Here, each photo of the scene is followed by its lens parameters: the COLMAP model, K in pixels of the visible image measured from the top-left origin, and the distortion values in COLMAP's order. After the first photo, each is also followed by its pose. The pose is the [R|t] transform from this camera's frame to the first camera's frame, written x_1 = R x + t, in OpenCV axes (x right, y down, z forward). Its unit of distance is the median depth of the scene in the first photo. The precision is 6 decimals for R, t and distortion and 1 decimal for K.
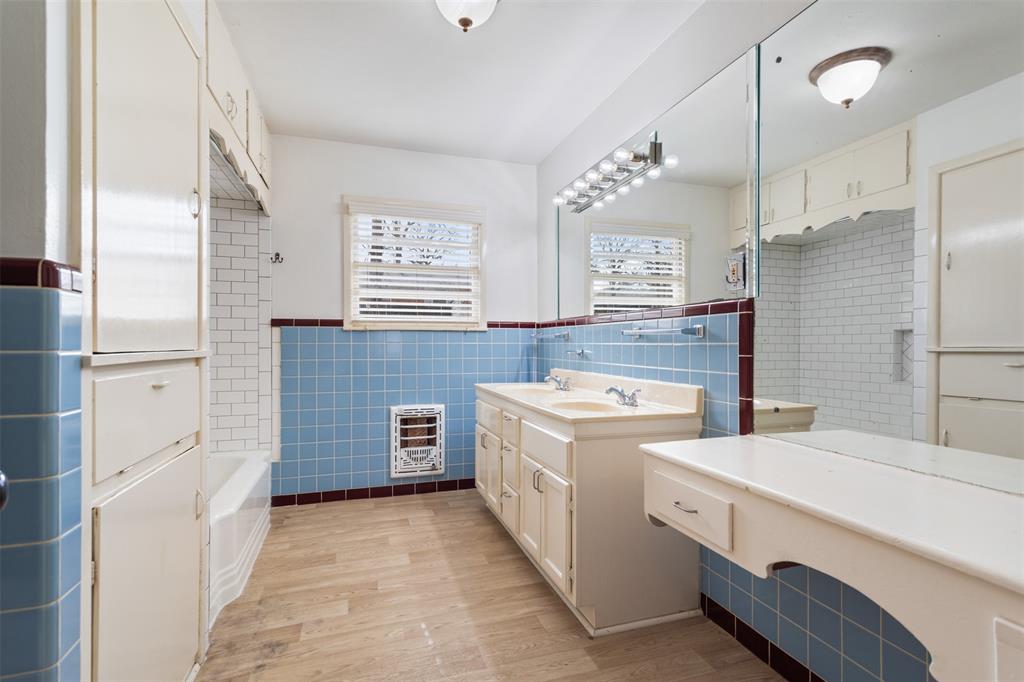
lens RADIAL K [[494.5, 0, 514.6], [0, 494.5, 340.2], [0, 0, 1]] dist [0.003838, 0.001228]
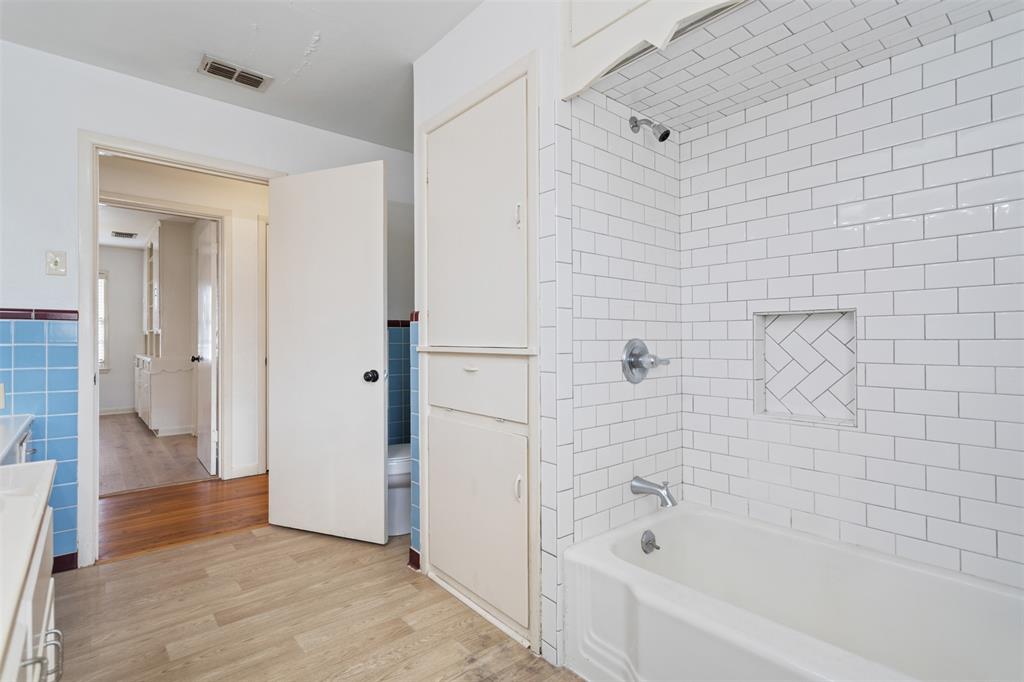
lens RADIAL K [[494.5, 0, 508.5], [0, 494.5, 338.9], [0, 0, 1]] dist [0.003838, 0.001228]
pose [[-0.924527, -0.002715, -0.381107, -0.340370], [-0.002010, 0.999995, -0.002246, 0.002061], [0.381112, -0.001310, -0.924528, 1.859228]]
